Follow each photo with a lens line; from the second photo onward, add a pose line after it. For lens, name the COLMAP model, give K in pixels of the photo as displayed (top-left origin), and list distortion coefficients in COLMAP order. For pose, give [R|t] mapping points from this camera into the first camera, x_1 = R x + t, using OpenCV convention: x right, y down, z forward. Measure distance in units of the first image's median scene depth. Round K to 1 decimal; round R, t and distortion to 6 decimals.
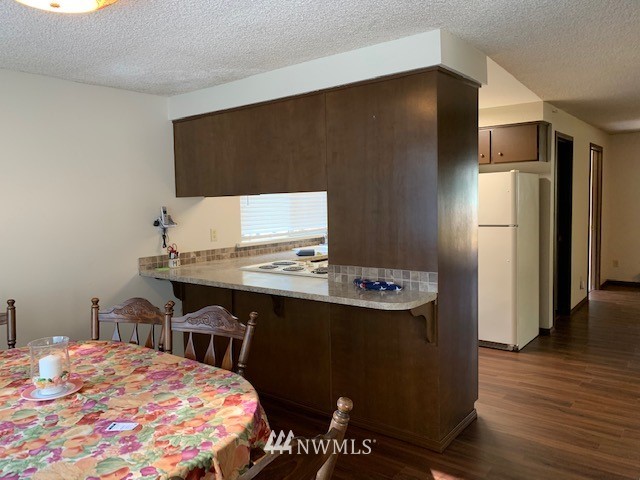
lens RADIAL K [[484.4, 0, 322.4], [0, 484.4, 242.2], [0, 0, 1]] dist [0.007310, -0.016225]
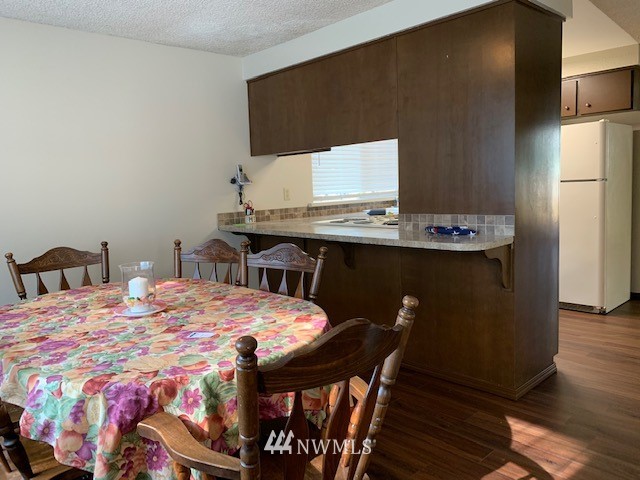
lens RADIAL K [[484.4, 0, 321.2], [0, 484.4, 239.2], [0, 0, 1]] dist [0.007310, -0.016225]
pose [[0.988369, 0.001267, -0.152072, 0.005011], [0.003722, 0.999464, 0.032515, 0.066143], [0.152032, -0.032703, 0.987834, -0.005150]]
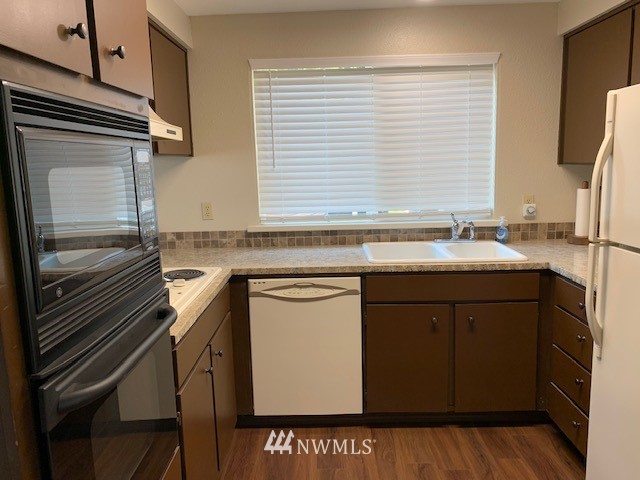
lens RADIAL K [[484.4, 0, 320.6], [0, 484.4, 240.6], [0, 0, 1]] dist [0.007310, -0.016225]
pose [[0.613451, 0.114949, -0.781323, 0.556730], [-0.057150, 0.993218, 0.101251, -0.069630], [0.787662, -0.017460, 0.615860, 0.994008]]
